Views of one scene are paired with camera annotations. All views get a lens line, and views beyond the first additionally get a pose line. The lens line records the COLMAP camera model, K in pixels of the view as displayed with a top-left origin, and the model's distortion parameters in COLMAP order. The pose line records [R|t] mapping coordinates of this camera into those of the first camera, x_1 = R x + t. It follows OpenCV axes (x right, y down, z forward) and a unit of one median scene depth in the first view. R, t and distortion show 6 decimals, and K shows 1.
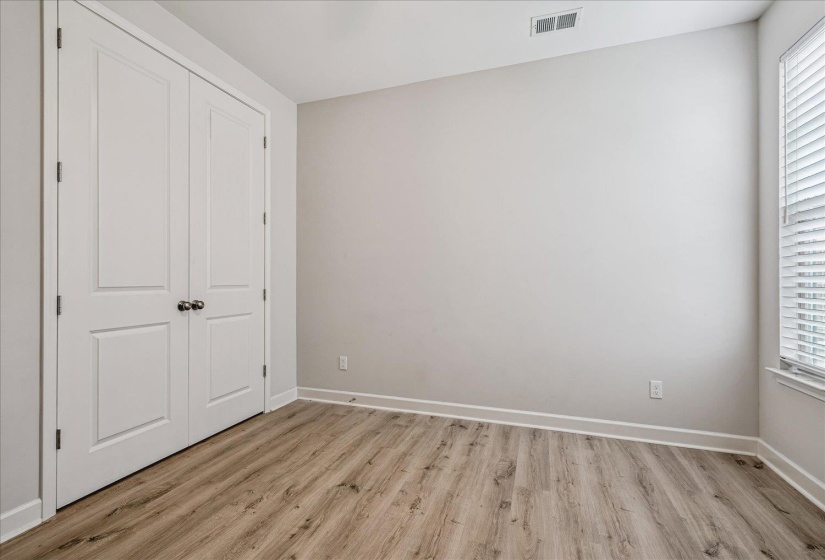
lens RADIAL K [[371.3, 0, 414.8], [0, 371.3, 276.9], [0, 0, 1]] dist [-0.001065, -0.000304]
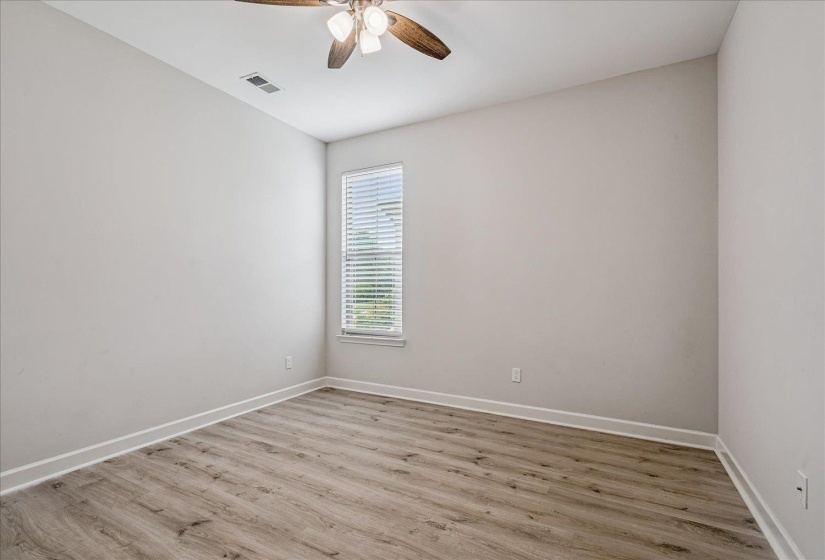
lens RADIAL K [[371.3, 0, 413.4], [0, 371.3, 283.9], [0, 0, 1]] dist [-0.001065, -0.000304]
pose [[0.169924, 0.010320, 0.985403, -0.794588], [-0.011314, 0.999900, -0.008521, -0.001881], [-0.985392, -0.009701, 0.170023, 0.289890]]
